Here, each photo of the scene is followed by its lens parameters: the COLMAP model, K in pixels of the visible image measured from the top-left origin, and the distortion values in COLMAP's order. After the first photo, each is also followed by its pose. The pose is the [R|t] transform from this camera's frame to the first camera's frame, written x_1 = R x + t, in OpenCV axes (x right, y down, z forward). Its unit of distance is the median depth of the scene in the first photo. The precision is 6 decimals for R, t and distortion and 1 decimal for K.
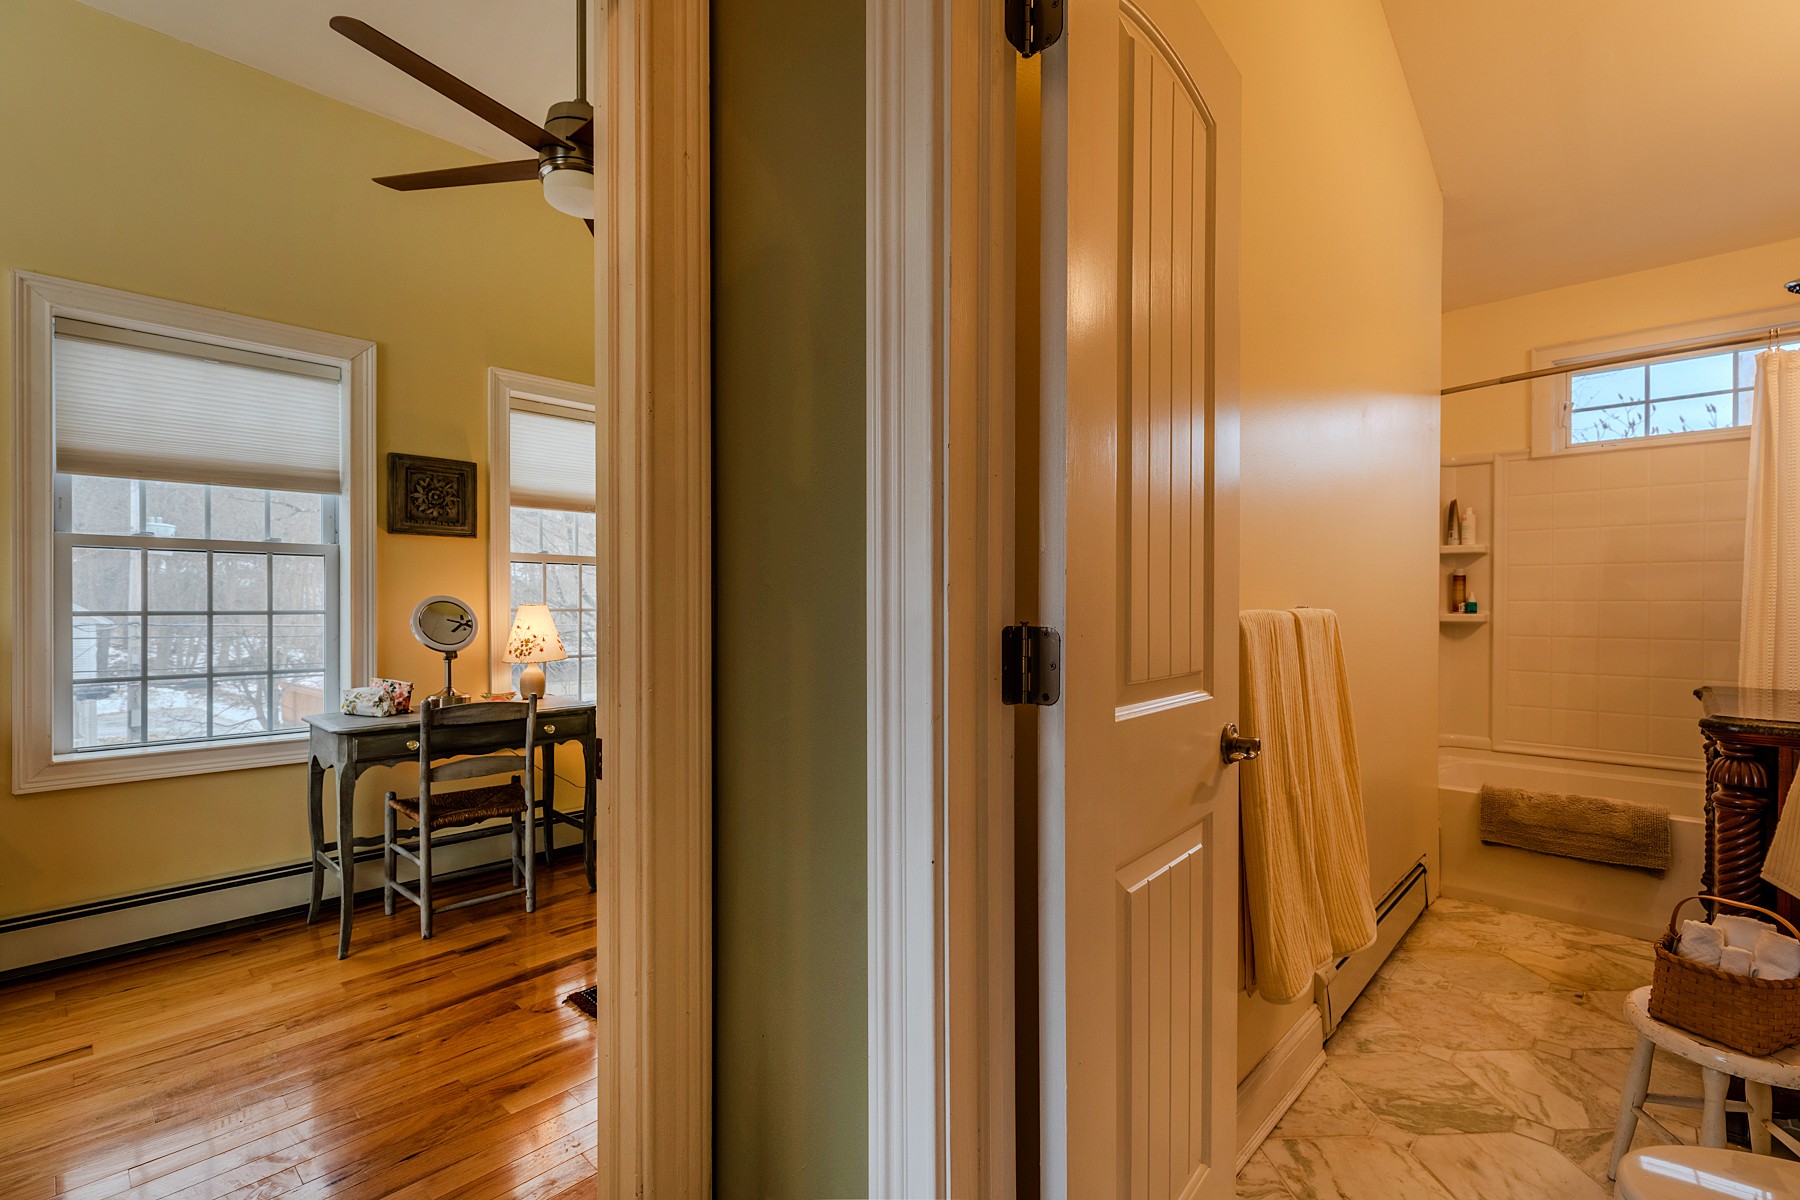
lens RADIAL K [[810.0, 0, 910.8], [0, 810.0, 606.1], [0, 0, 1]] dist [0.007096, -0.000002]
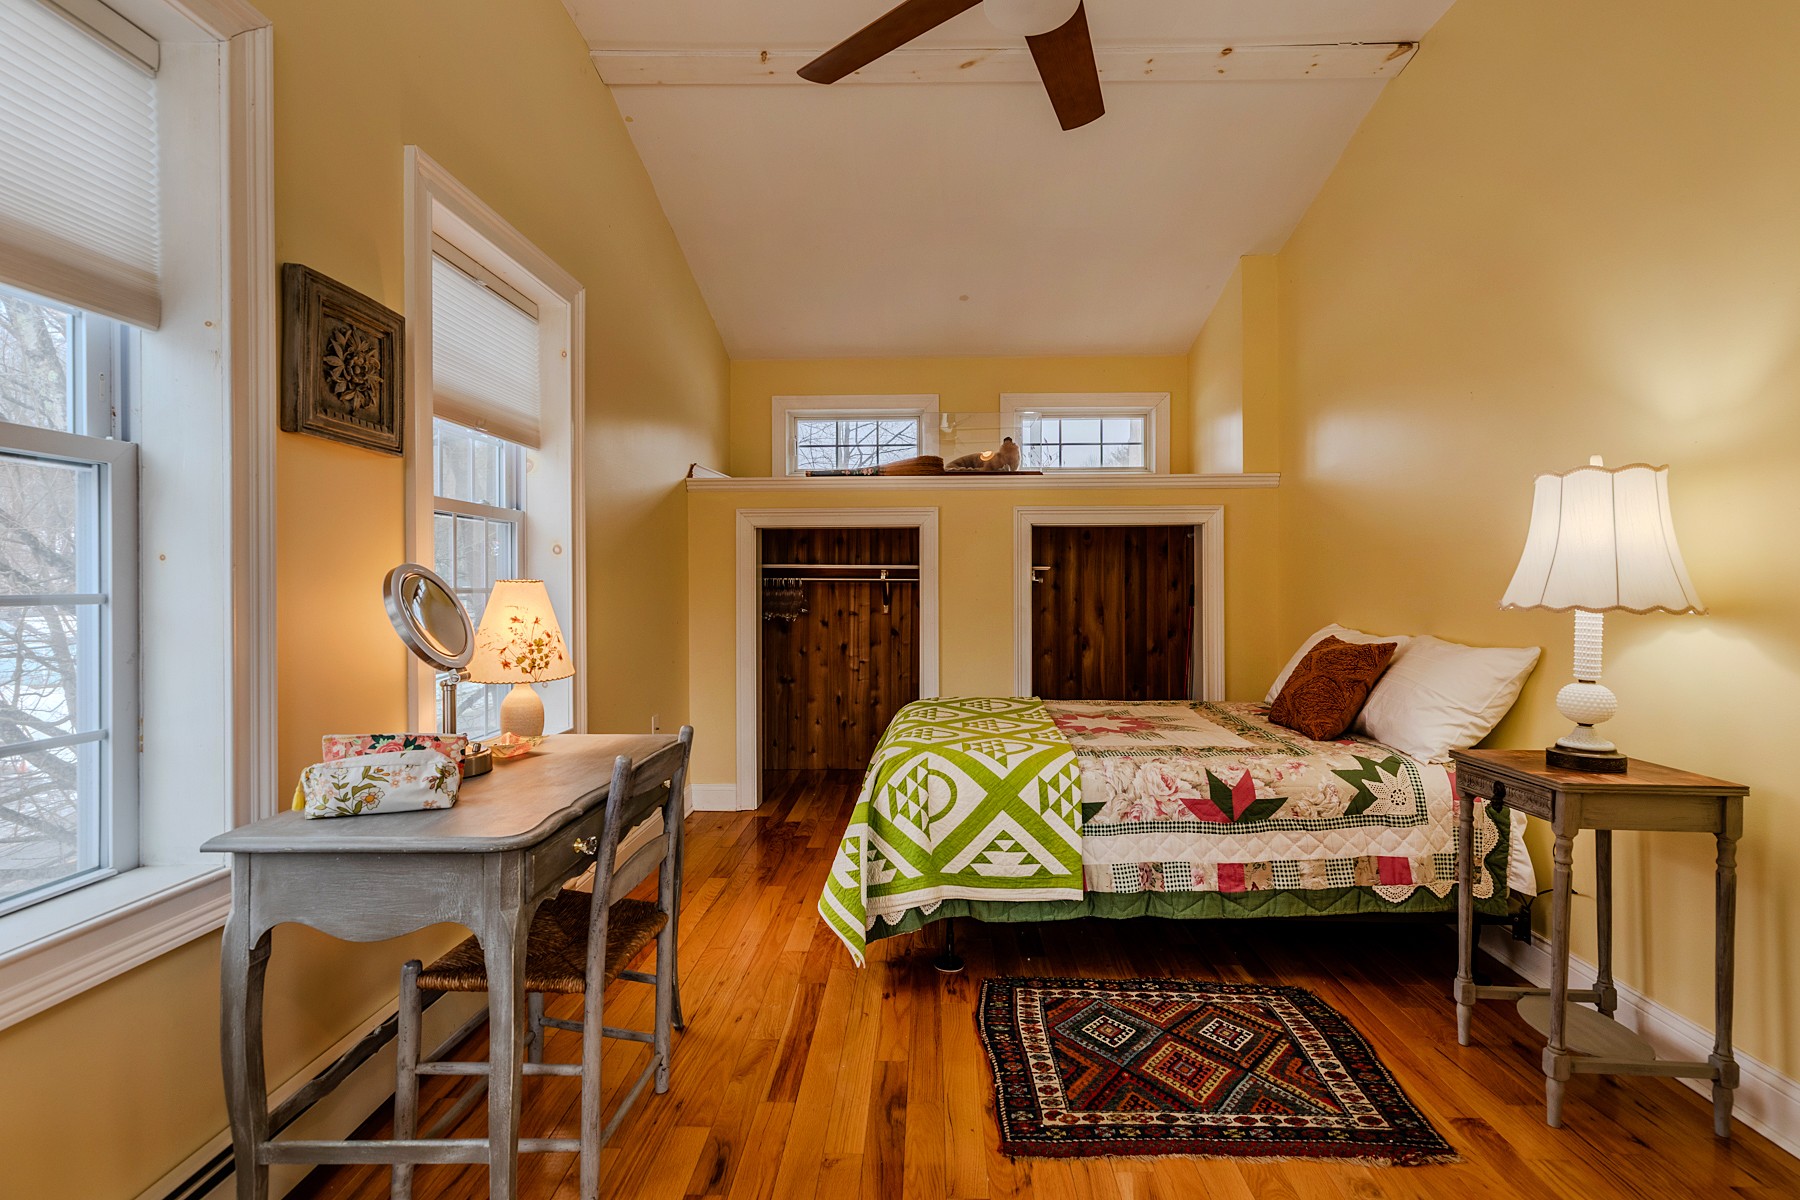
lens RADIAL K [[810.0, 0, 932.3], [0, 810.0, 577.7], [0, 0, 1]] dist [0.007096, -0.000002]
pose [[0.734354, 0.010906, 0.678679, -0.797820], [-0.002681, 0.999910, -0.013167, 0.002659], [-0.678761, 0.007850, 0.734317, 0.453744]]
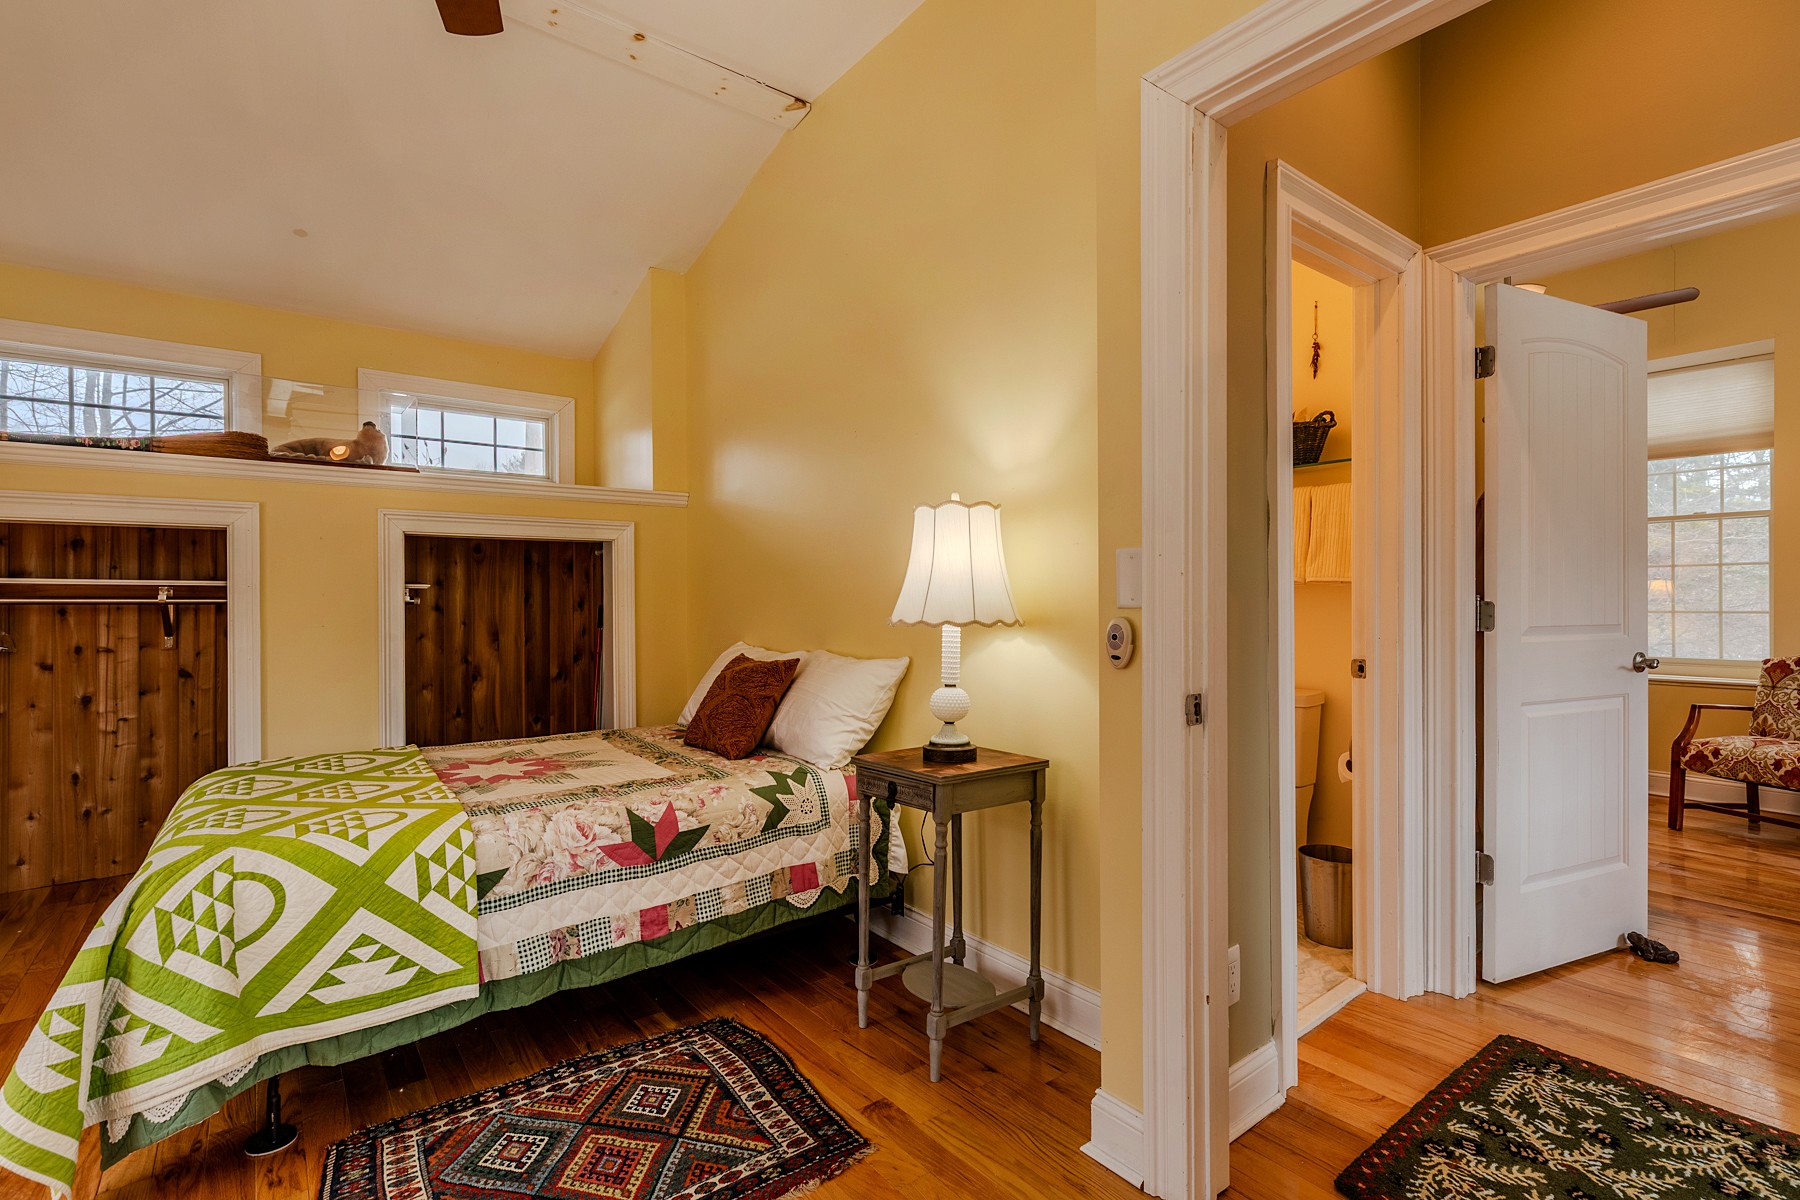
lens RADIAL K [[810.0, 0, 874.1], [0, 810.0, 603.3], [0, 0, 1]] dist [0.007096, -0.000002]
pose [[0.177015, 0.004816, 0.984196, -0.728943], [0.006516, 0.999960, -0.006066, 0.002819], [-0.984187, 0.007487, 0.176977, 0.512787]]
